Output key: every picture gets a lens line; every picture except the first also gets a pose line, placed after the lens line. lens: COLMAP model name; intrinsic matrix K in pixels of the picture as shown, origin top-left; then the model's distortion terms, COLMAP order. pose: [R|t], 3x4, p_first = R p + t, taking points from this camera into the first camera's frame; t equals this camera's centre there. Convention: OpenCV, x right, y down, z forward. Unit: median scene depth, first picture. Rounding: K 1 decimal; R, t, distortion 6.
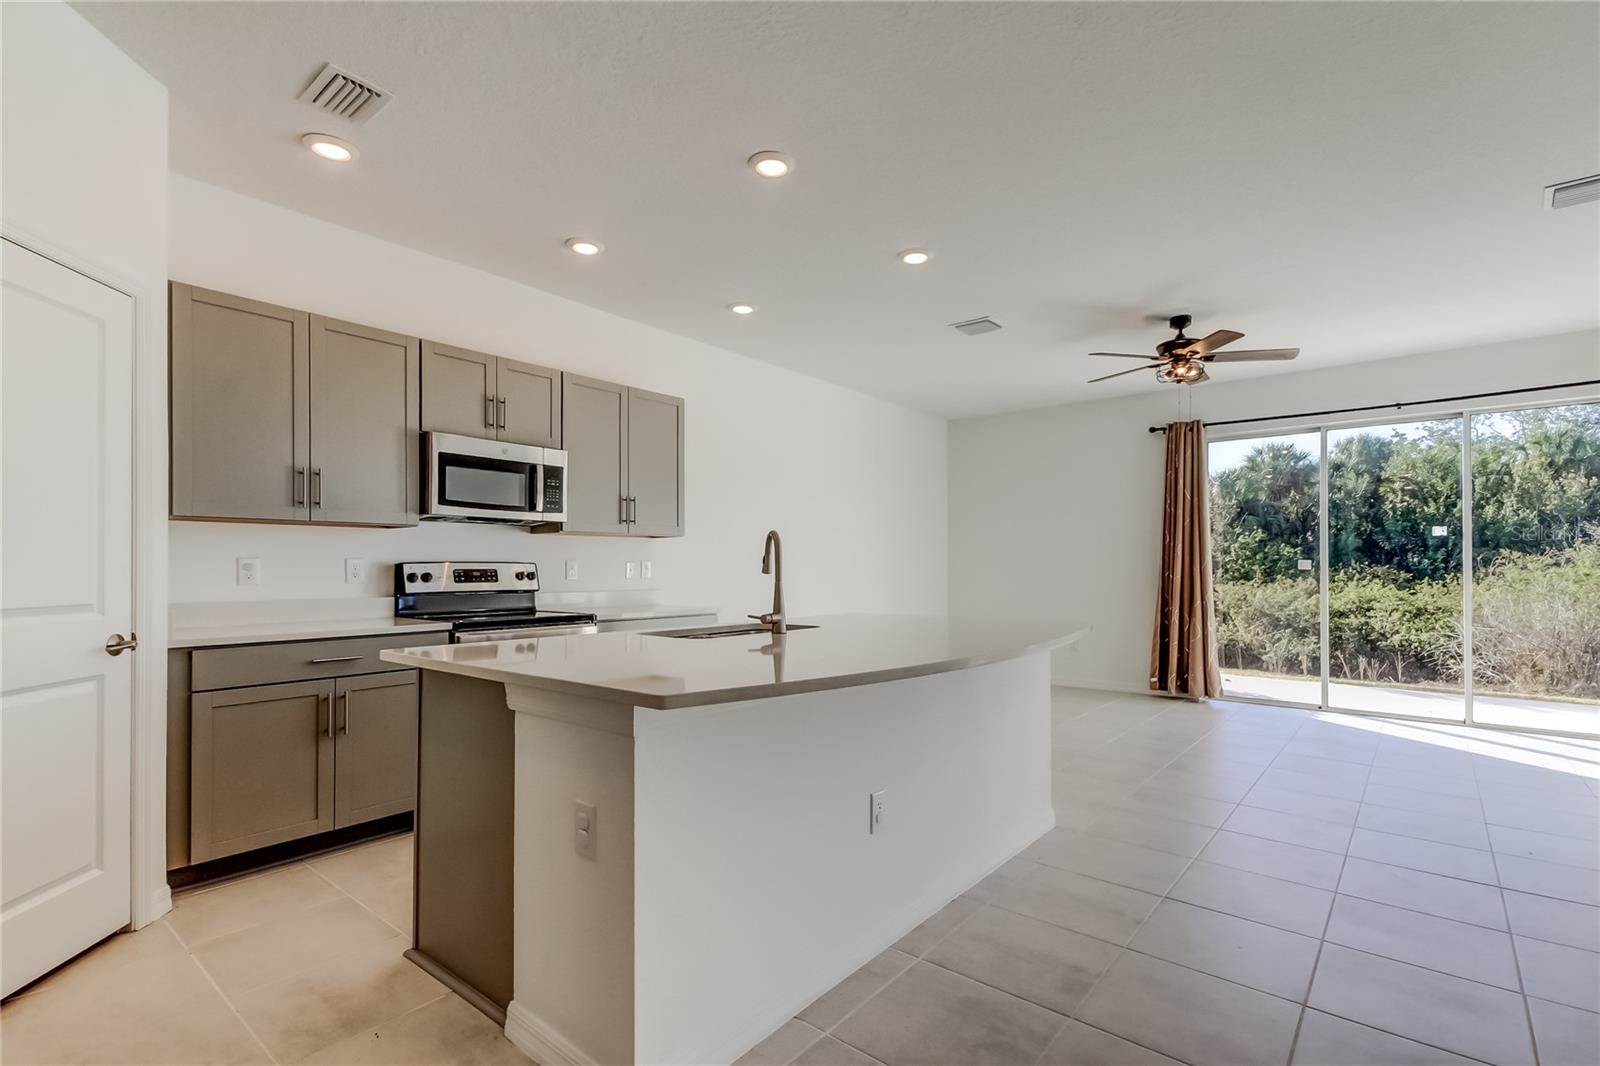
lens RADIAL K [[746.0, 0, 810.4], [0, 746.0, 564.0], [0, 0, 1]] dist [0.028746, -0.011066]
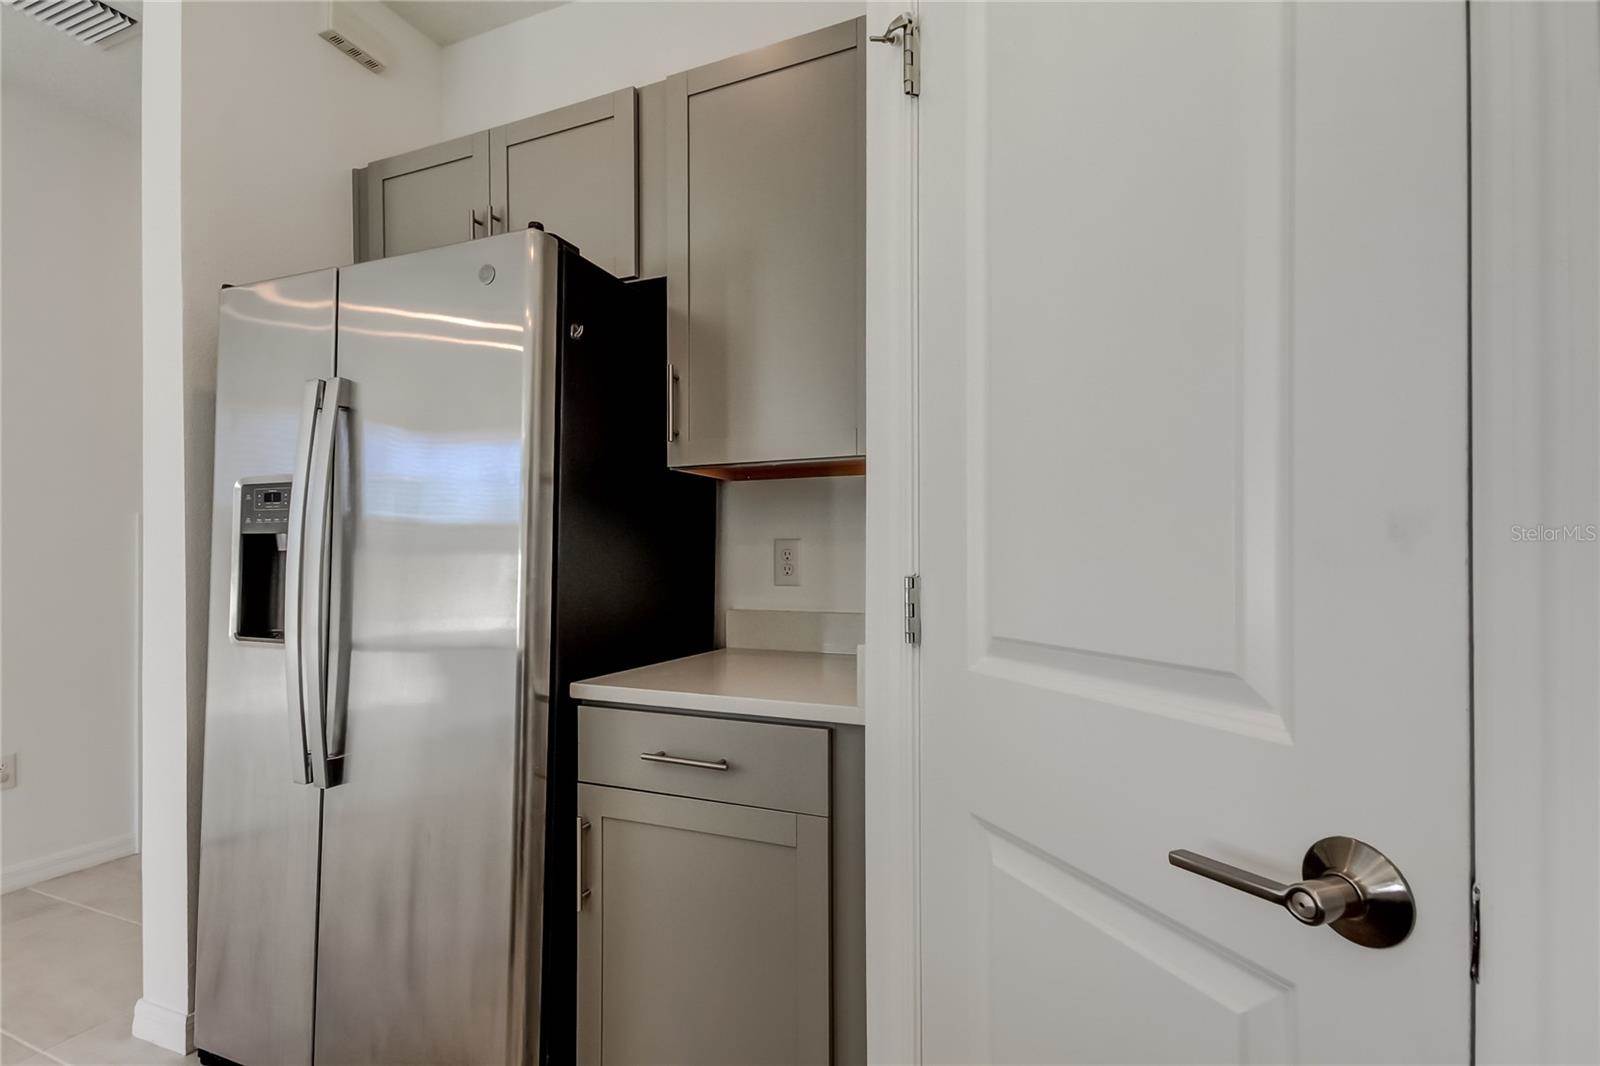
lens RADIAL K [[746.0, 0, 798.4], [0, 746.0, 548.4], [0, 0, 1]] dist [0.015859, -0.000032]
pose [[-0.959232, -0.006643, -0.282541, -0.080312], [-0.002110, 0.999864, -0.016346, 0.001708], [0.282611, -0.015083, -0.959116, 0.131802]]
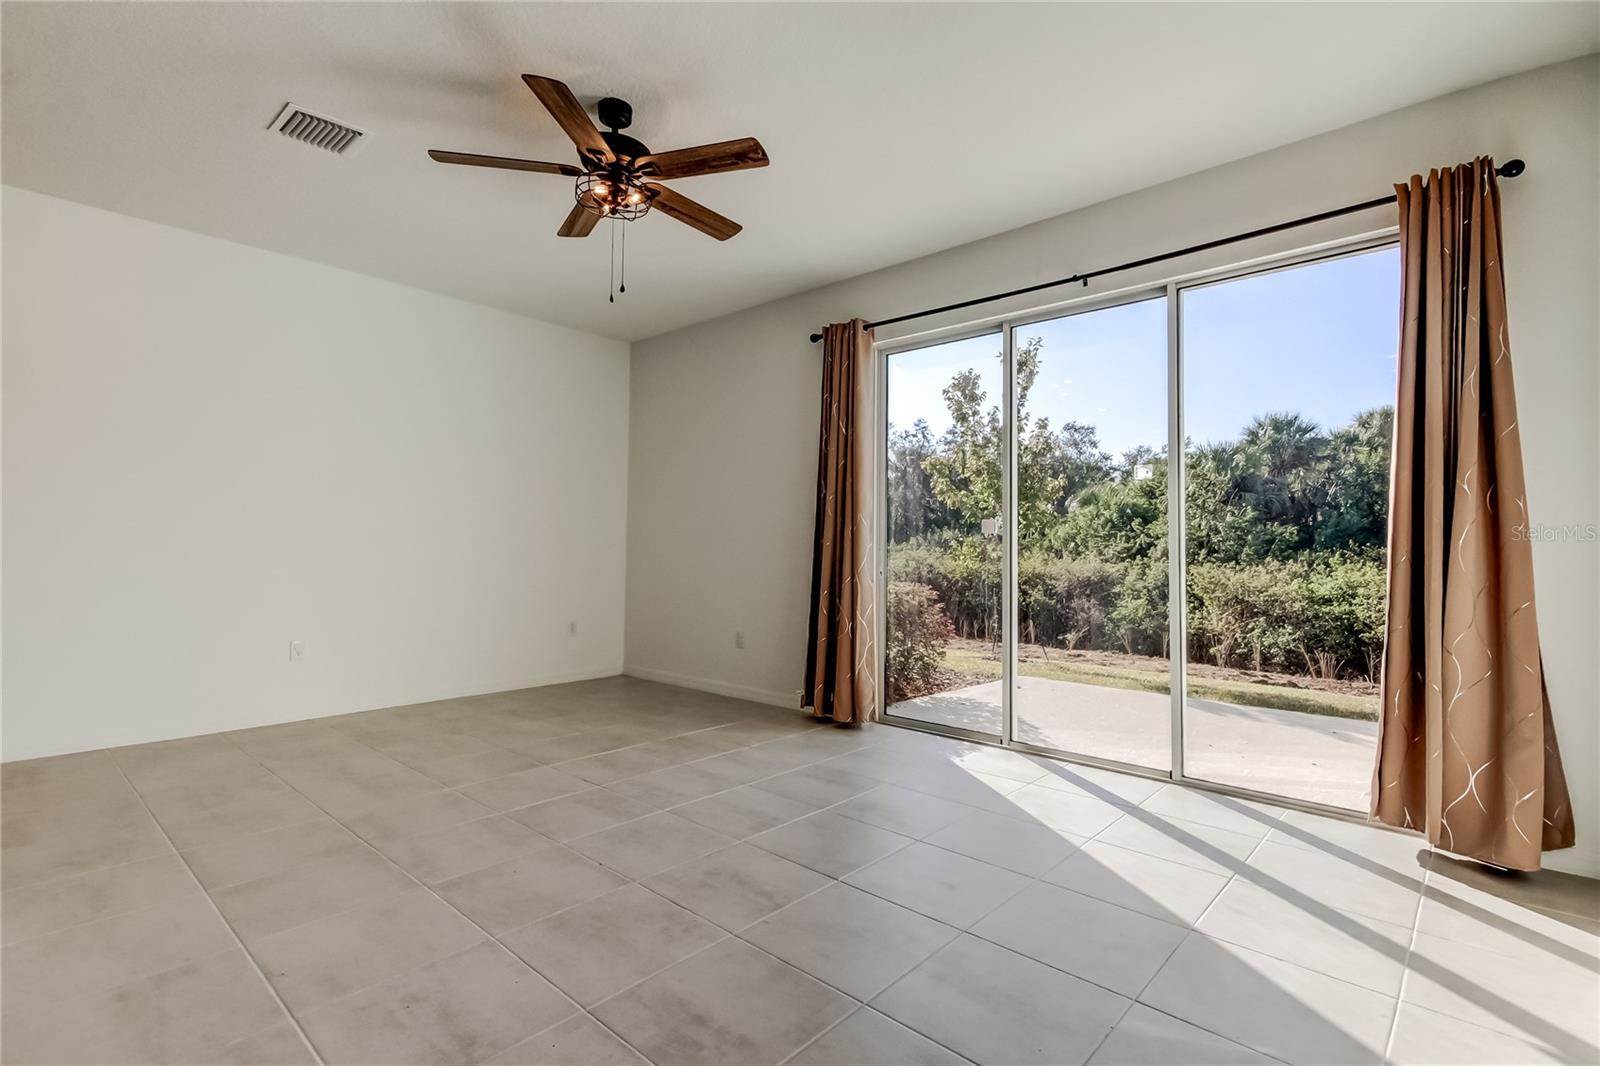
lens RADIAL K [[743.5, 0, 812.1], [0, 743.5, 526.0], [0, 0, 1]] dist [0.014744, -0.000029]
pose [[0.998572, 0.005665, -0.053112, 0.158776], [-0.007027, 0.999650, -0.025486, 0.005449], [0.052949, 0.025823, 0.998263, 0.097002]]
